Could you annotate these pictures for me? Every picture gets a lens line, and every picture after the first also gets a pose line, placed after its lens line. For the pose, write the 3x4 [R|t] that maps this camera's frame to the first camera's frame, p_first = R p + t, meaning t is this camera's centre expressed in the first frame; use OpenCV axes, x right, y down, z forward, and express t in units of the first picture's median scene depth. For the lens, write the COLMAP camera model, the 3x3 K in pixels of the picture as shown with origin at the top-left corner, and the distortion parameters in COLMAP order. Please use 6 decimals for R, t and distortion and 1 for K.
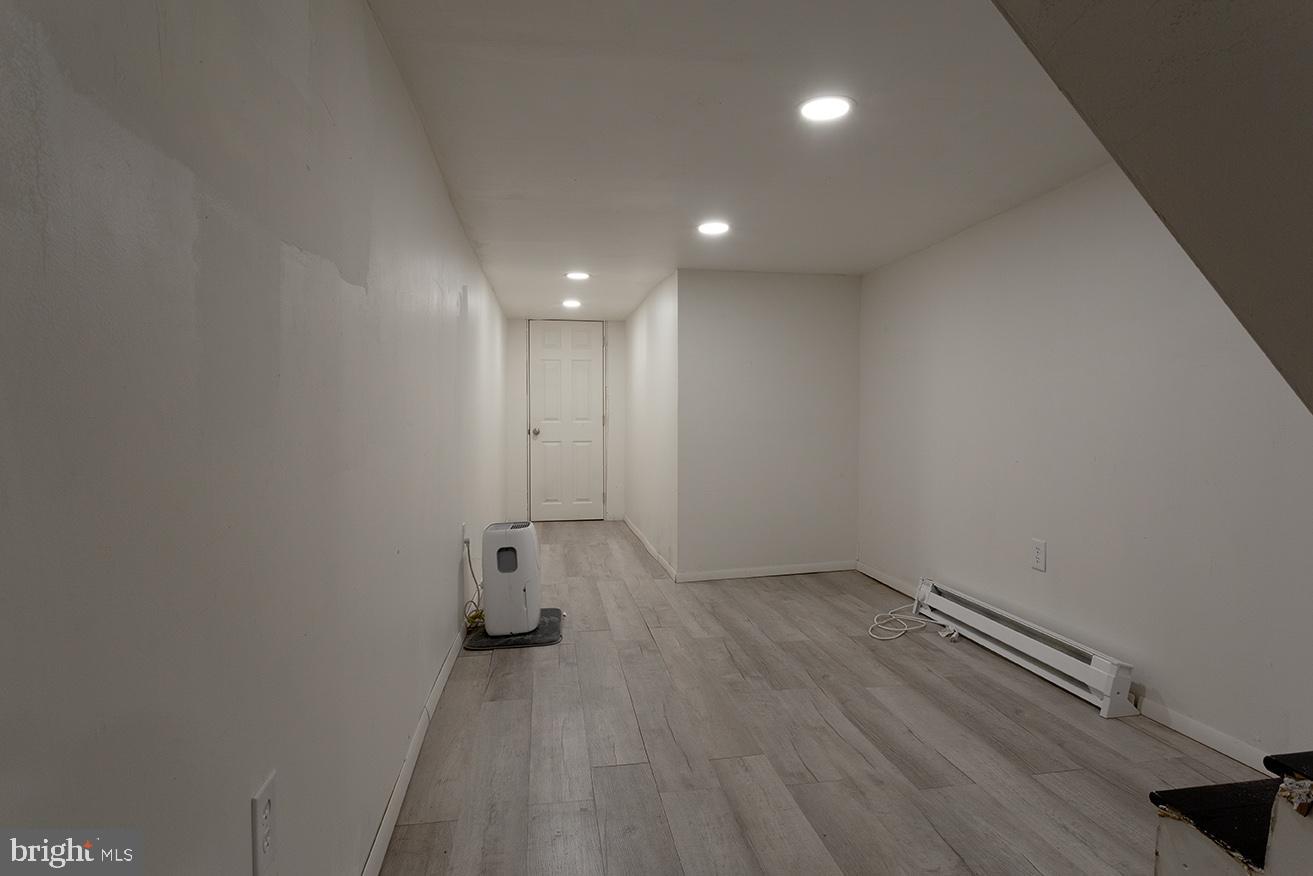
lens RADIAL K [[687.7, 0, 656.5], [0, 687.7, 438.0], [0, 0, 1]] dist [-0.001633, -0.000277]
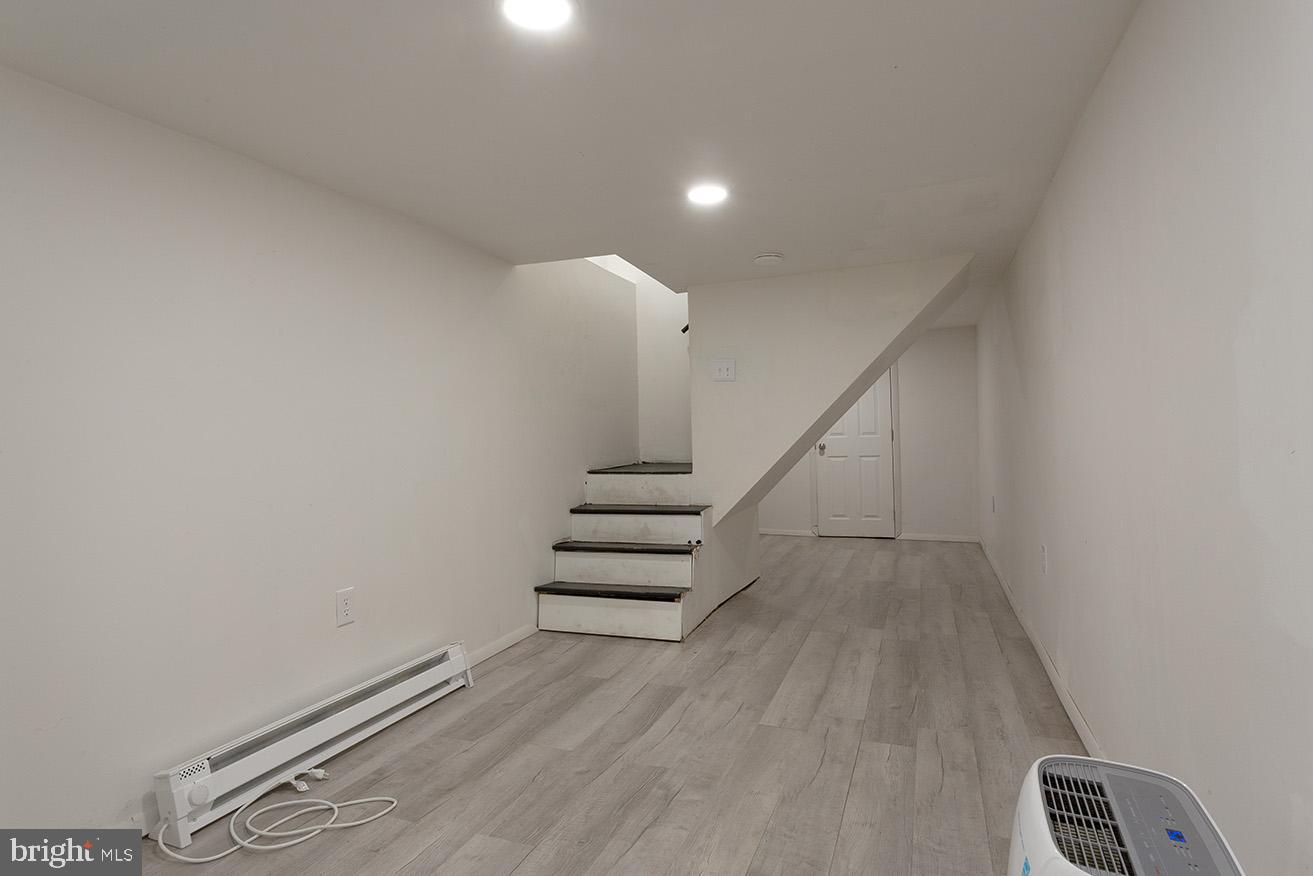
lens RADIAL K [[667.4, 0, 656.5], [0, 667.4, 438.0], [0, 0, 1]] dist [-0.002332, 0.000170]
pose [[-0.852748, 0.019249, 0.521967, -0.247343], [0.041936, 0.998618, 0.031684, -0.060325], [-0.520636, 0.048908, -0.852377, 1.681460]]
